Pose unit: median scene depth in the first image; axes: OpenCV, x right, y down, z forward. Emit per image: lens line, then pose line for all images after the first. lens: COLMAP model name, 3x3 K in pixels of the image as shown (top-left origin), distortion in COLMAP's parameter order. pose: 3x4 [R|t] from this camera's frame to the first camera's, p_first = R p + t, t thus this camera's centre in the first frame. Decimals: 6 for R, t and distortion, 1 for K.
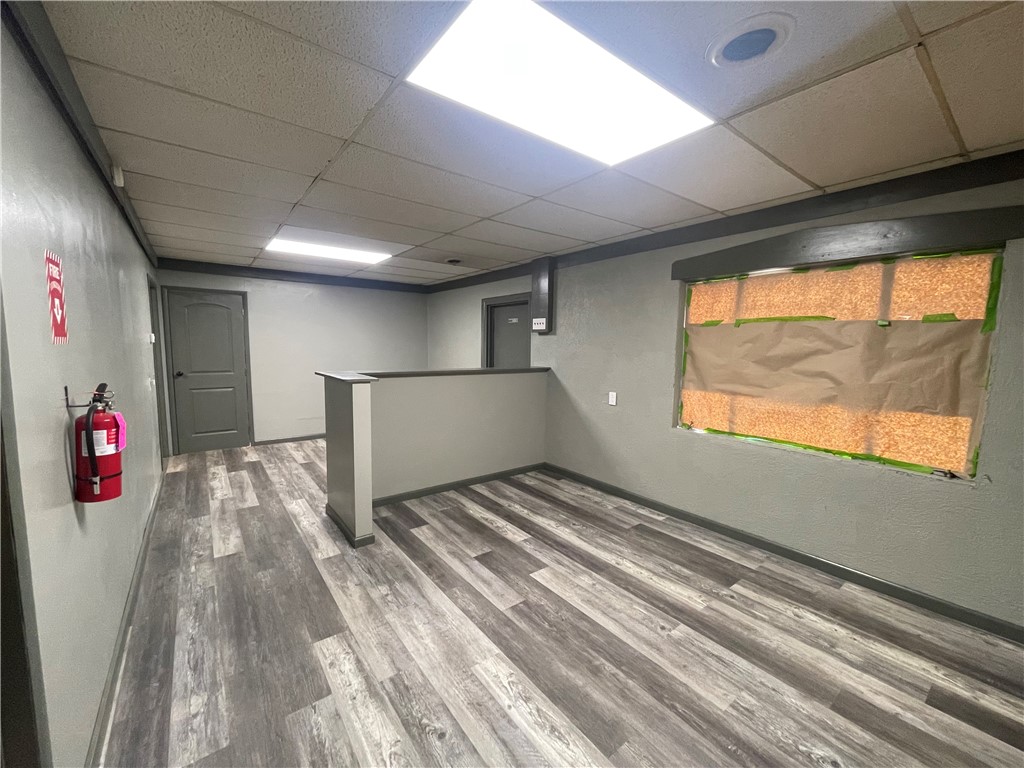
lens RADIAL K [[414.7, 0, 514.1], [0, 414.7, 382.5], [0, 0, 1]] dist [0.000057, -0.000435]
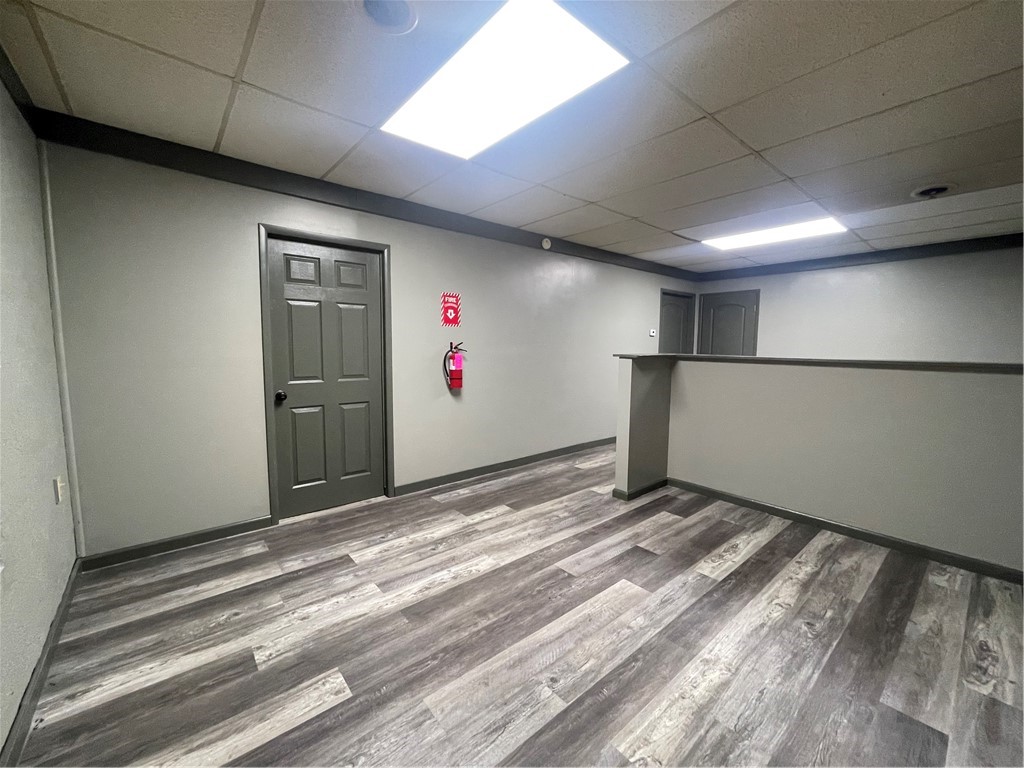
lens RADIAL K [[414.7, 0, 515.7], [0, 414.7, 385.4], [0, 0, 1]] dist [0.000057, -0.000435]
pose [[0.050594, 0.084862, -0.995107, 0.829762], [-0.101306, 0.991680, 0.079419, 0.013845], [0.993568, 0.096793, 0.058770, 0.662817]]
